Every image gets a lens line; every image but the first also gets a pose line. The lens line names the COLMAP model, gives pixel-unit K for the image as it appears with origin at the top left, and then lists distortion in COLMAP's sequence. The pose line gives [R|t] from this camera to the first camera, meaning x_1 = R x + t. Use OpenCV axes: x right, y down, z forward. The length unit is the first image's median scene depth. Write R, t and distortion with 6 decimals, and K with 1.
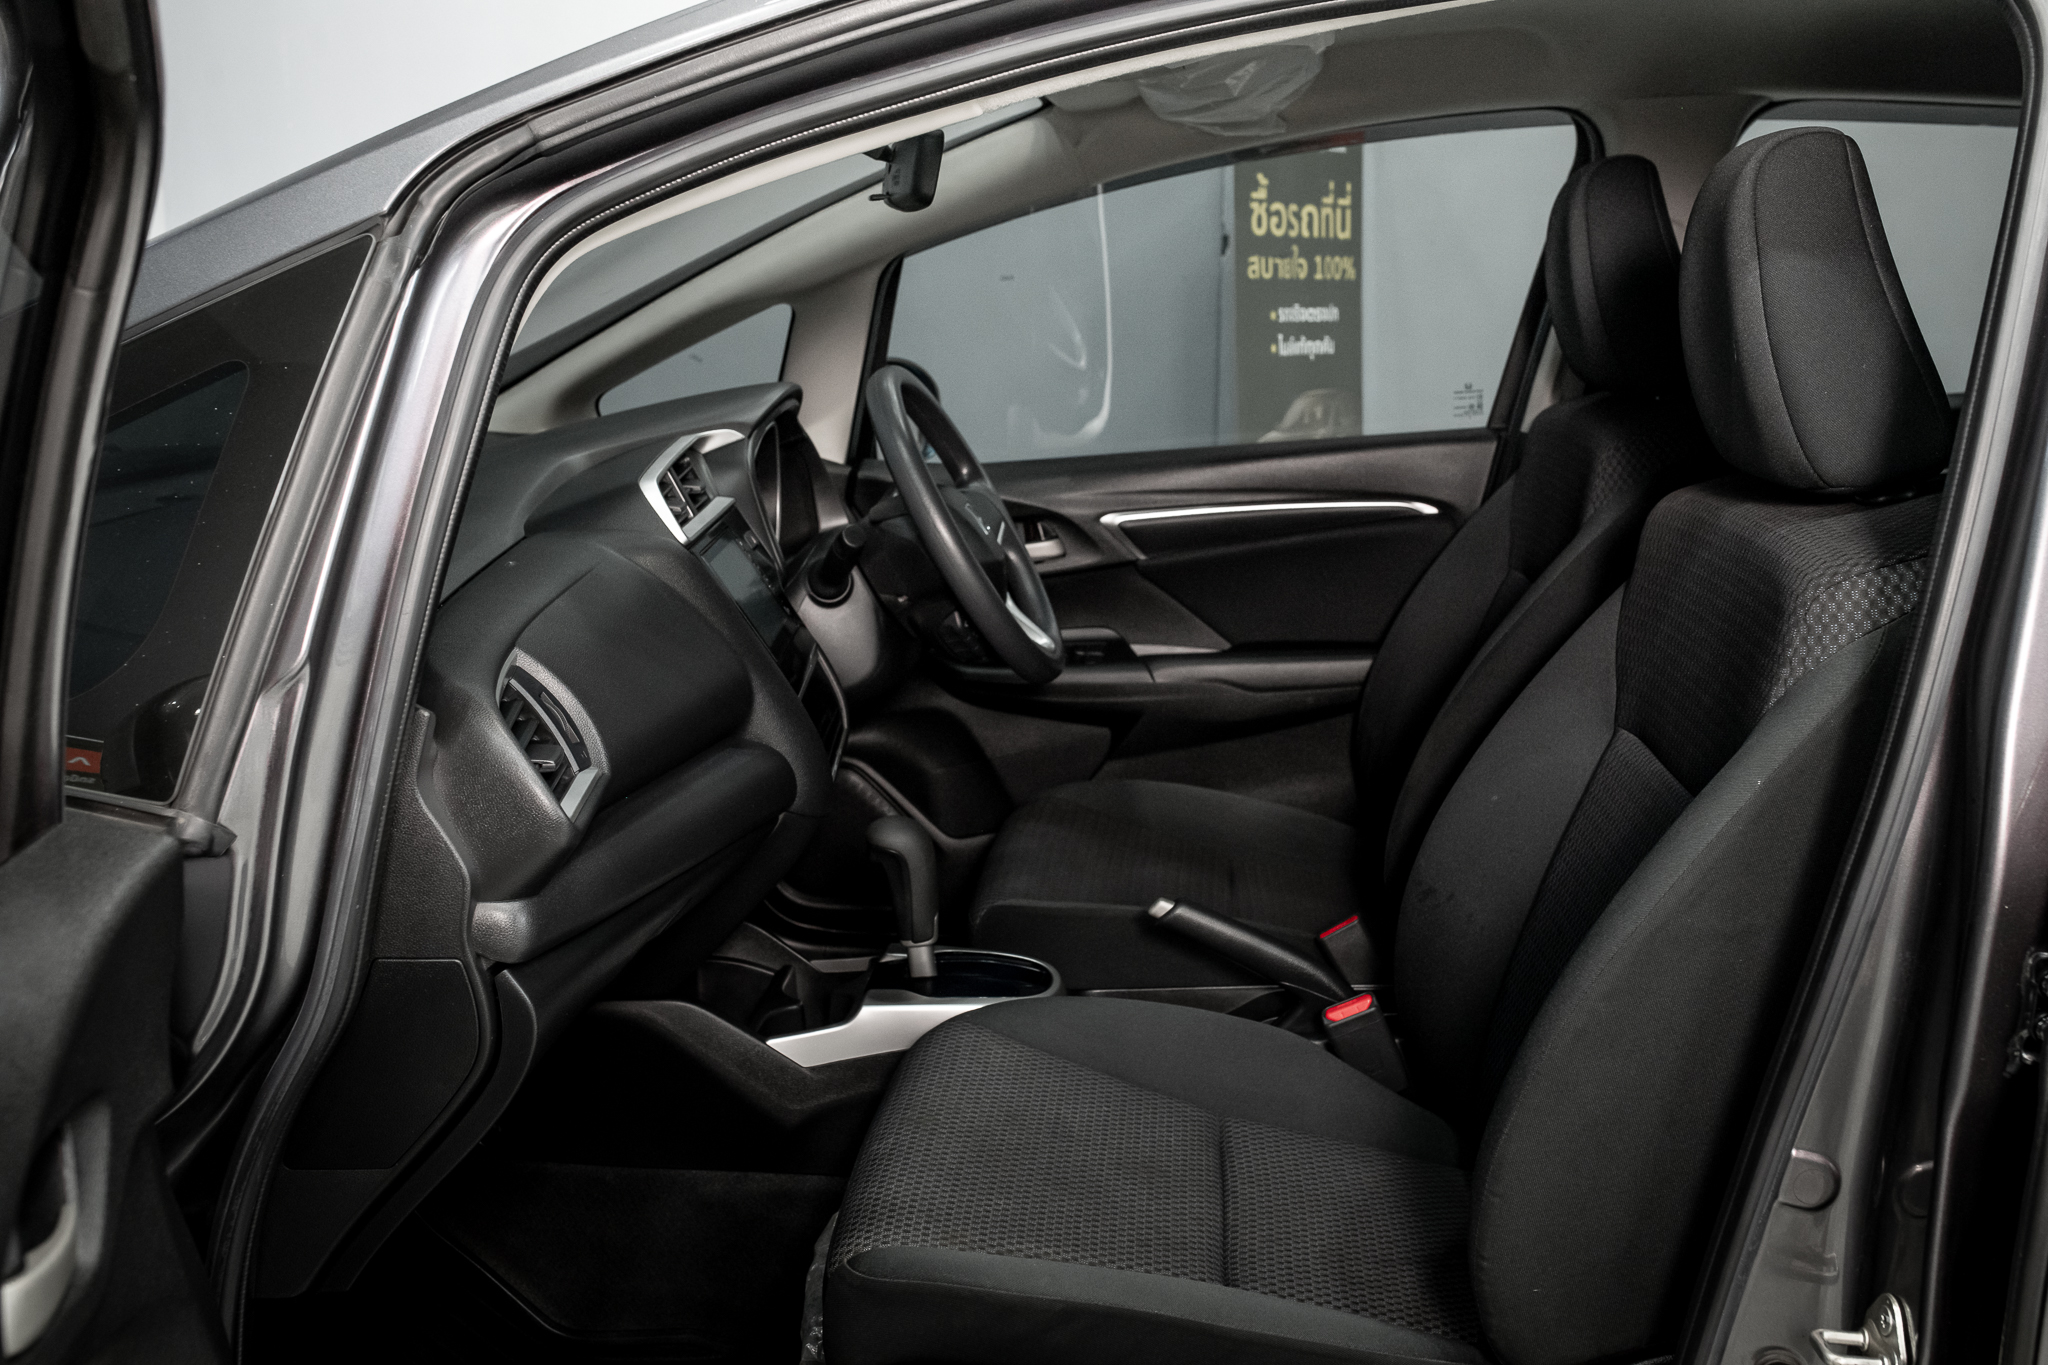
lens RADIAL K [[1961.5, 0, 1020.8], [0, 1961.5, 703.5], [0, 0, 1]] dist [-0.033984, 0.015130]
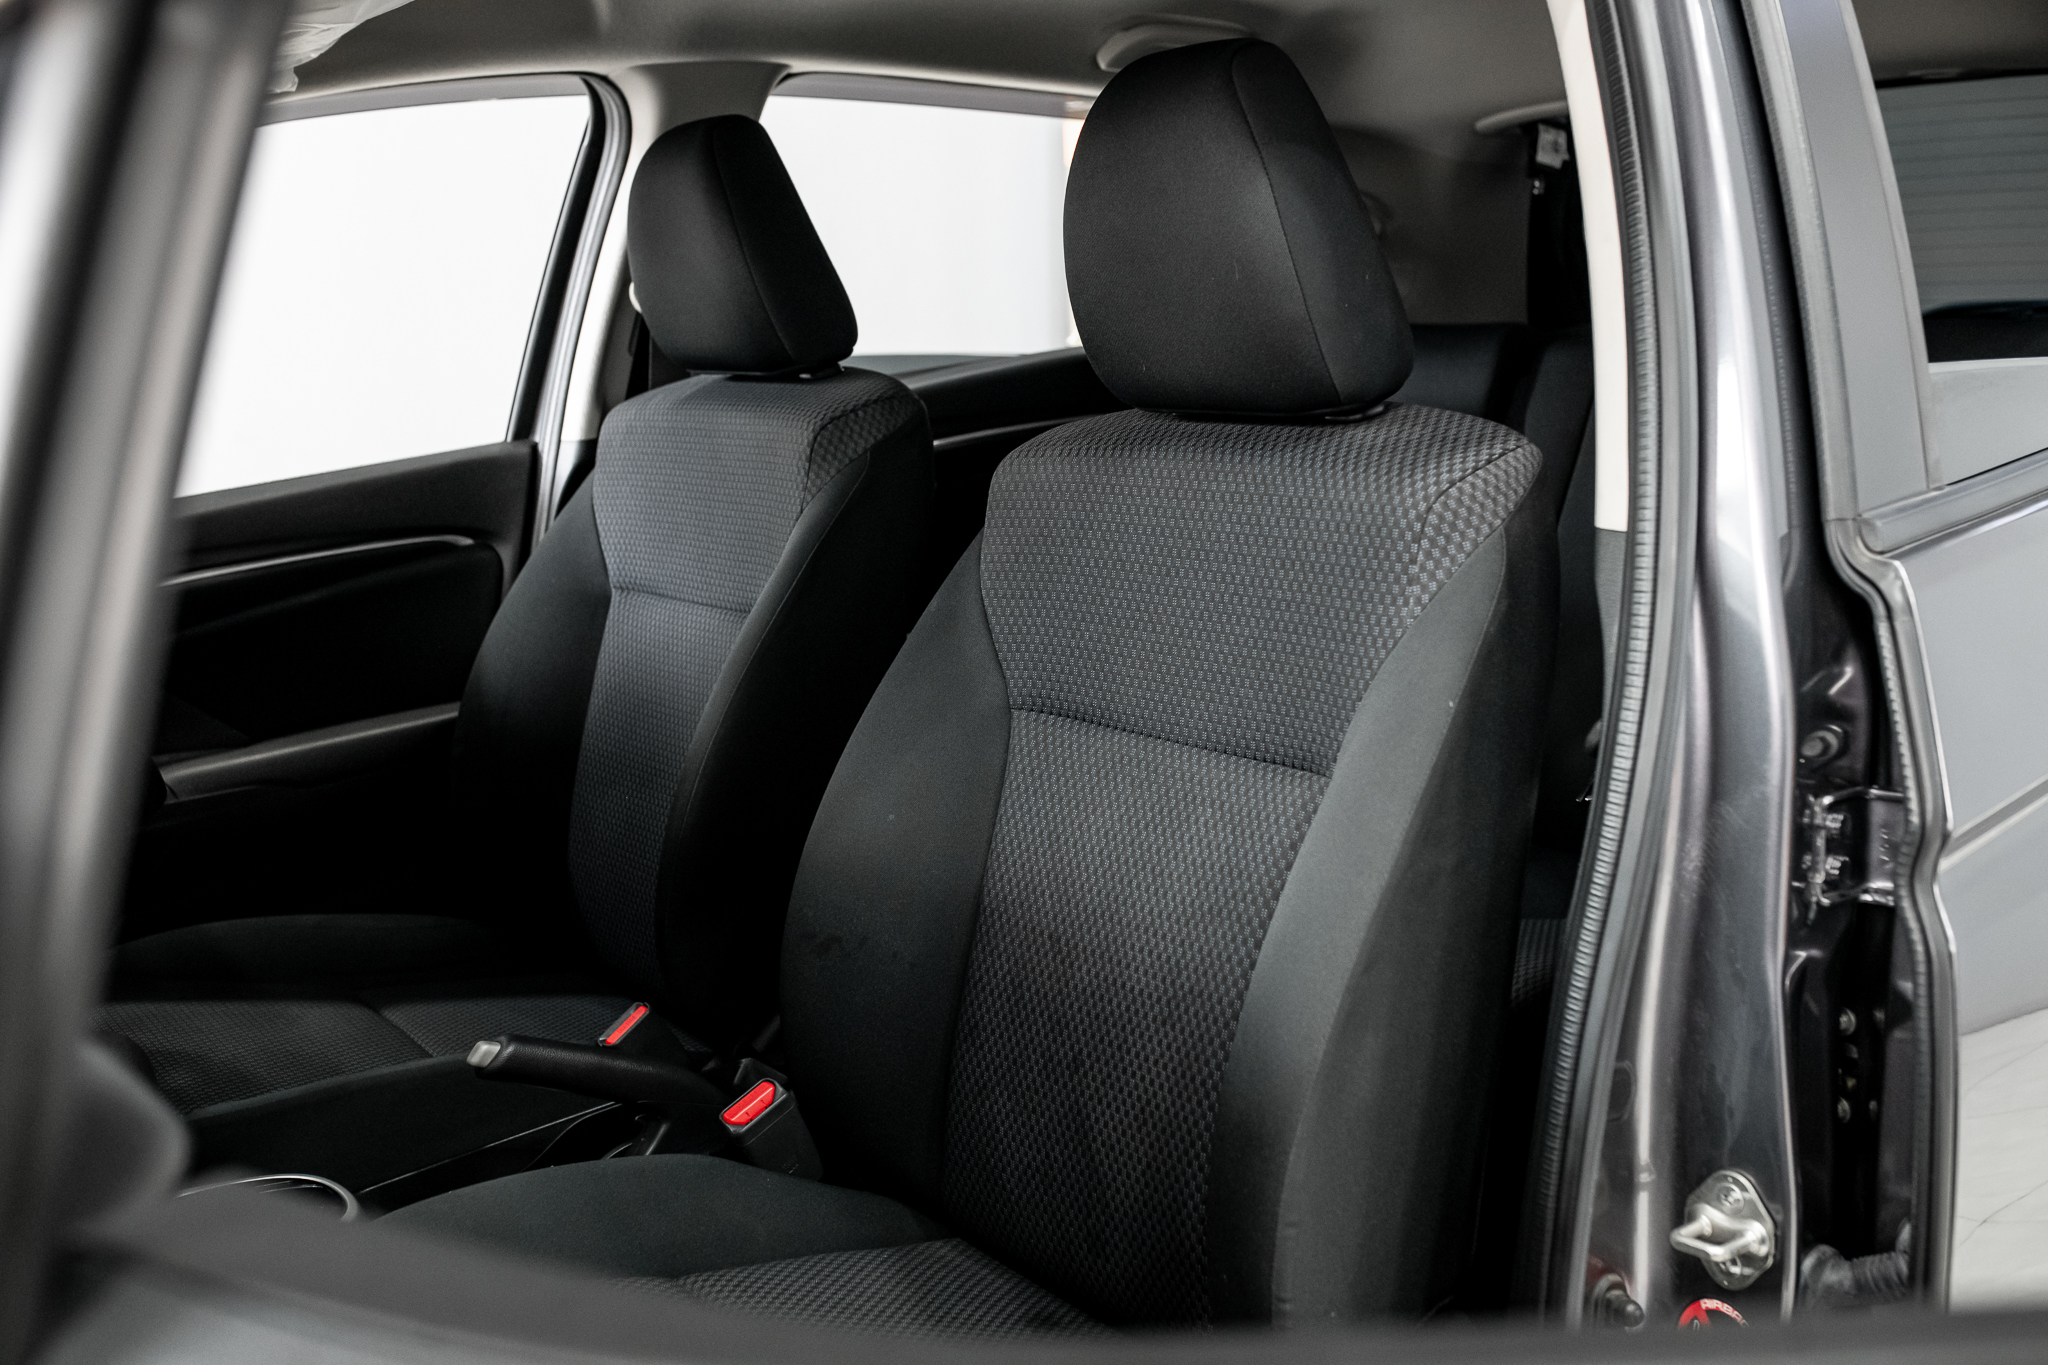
lens RADIAL K [[2004.4, 0, 1024.0], [0, 2004.4, 682.5], [0, 0, 1]] dist [-0.031243, 0.015951]
pose [[0.752207, -0.157887, 0.639731, -0.206113], [0.184418, 0.982513, 0.025644, -0.017051], [-0.632594, 0.098688, 0.768171, 0.197586]]
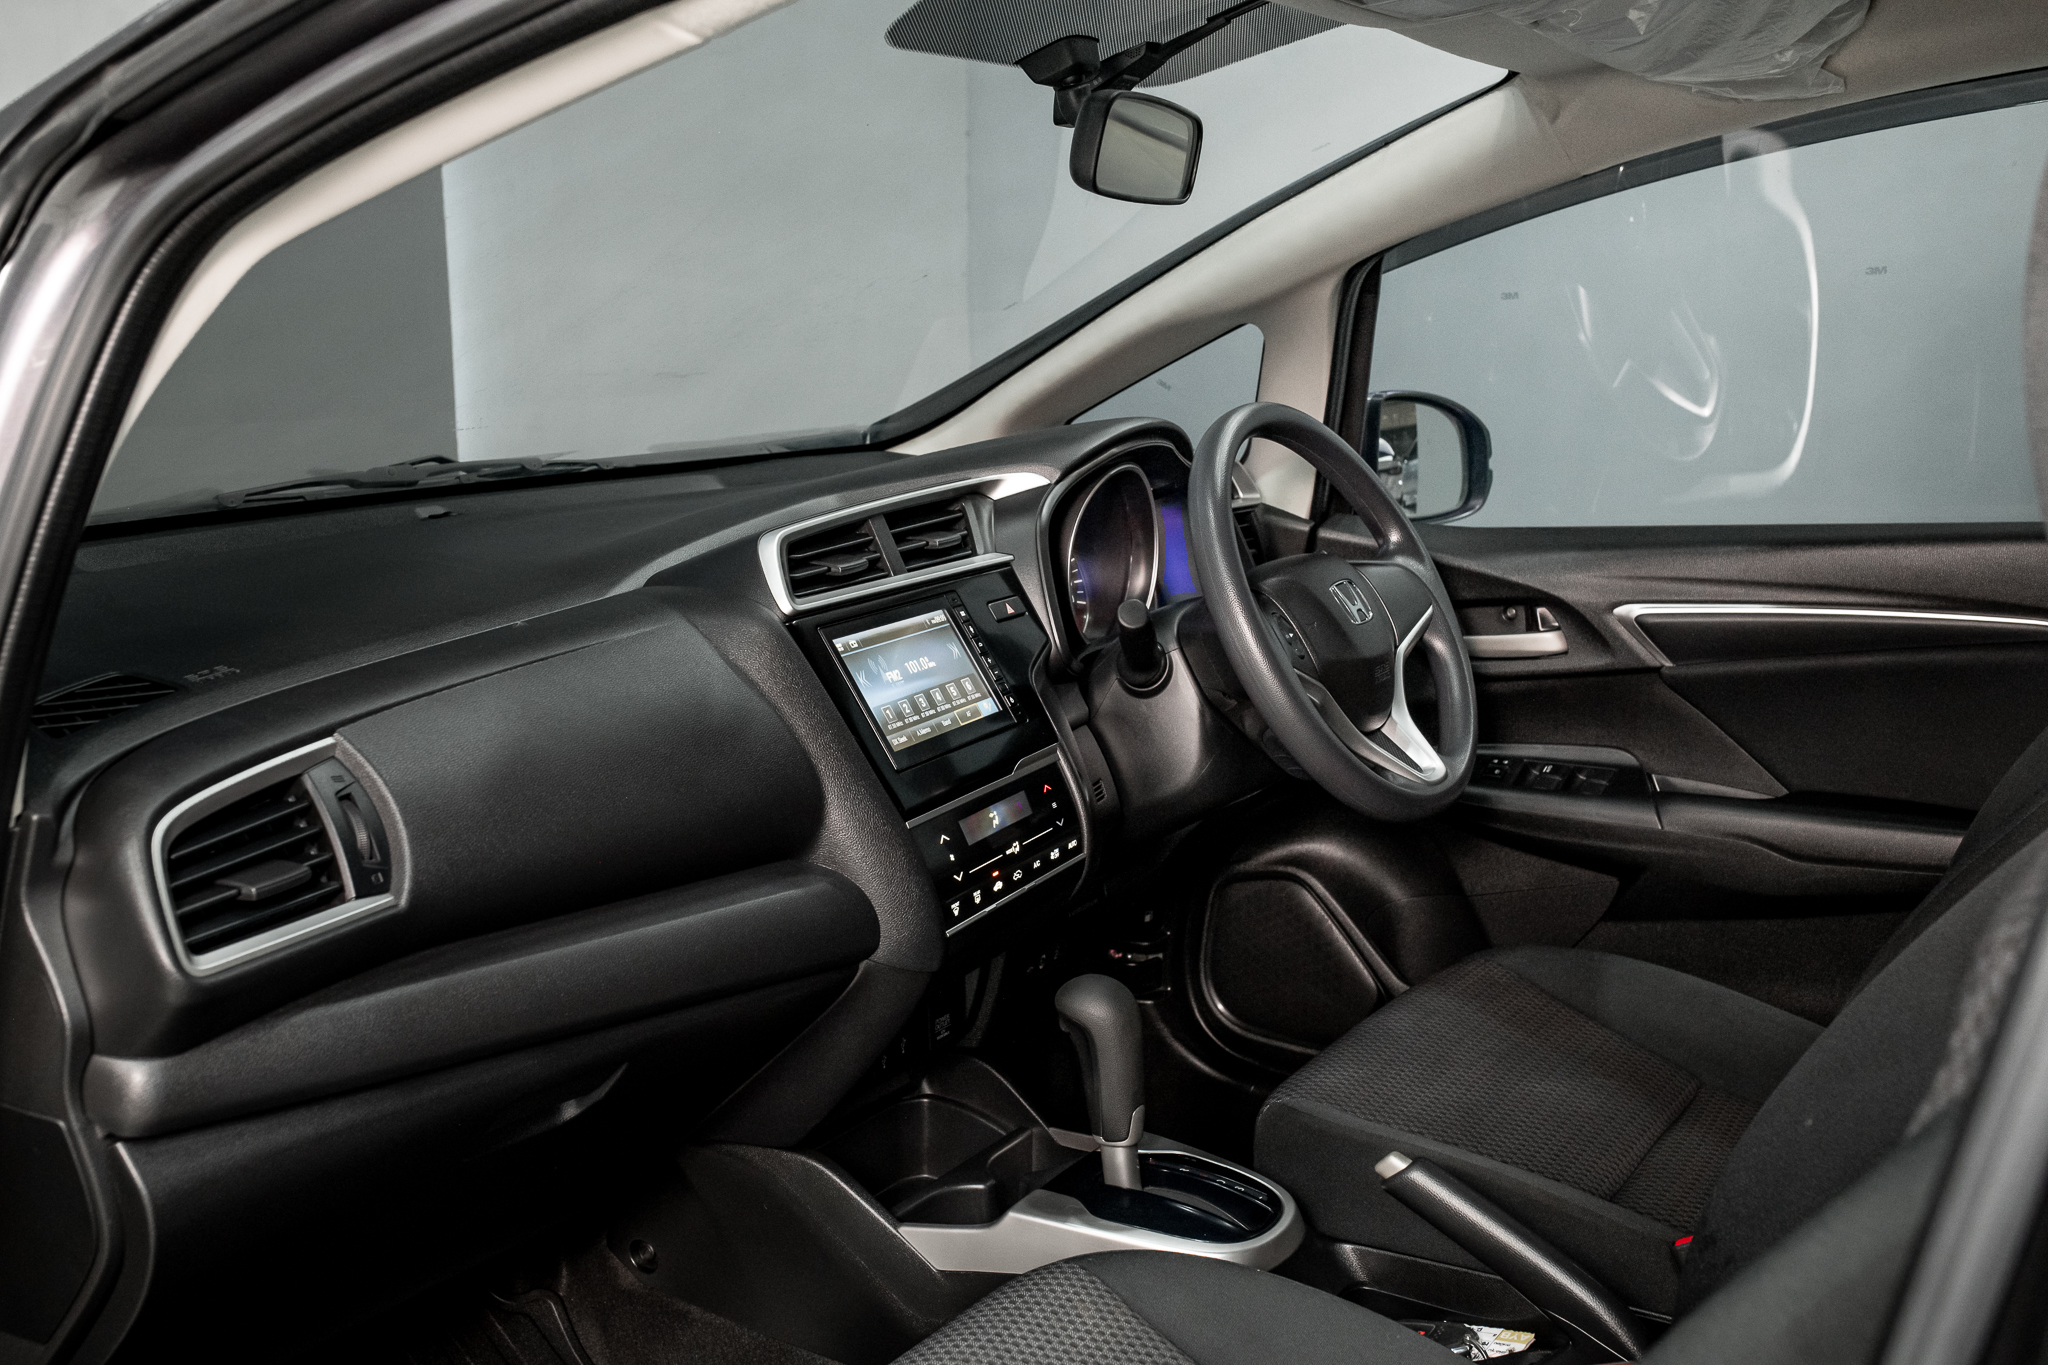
lens RADIAL K [[1961.5, 0, 1020.8], [0, 1961.5, 703.5], [0, 0, 1]] dist [-0.033984, 0.015130]
pose [[0.879686, 0.100393, -0.464837, 0.220508], [-0.105641, 0.994294, 0.014820, -0.049790], [0.463672, 0.036069, 0.885272, 0.241436]]
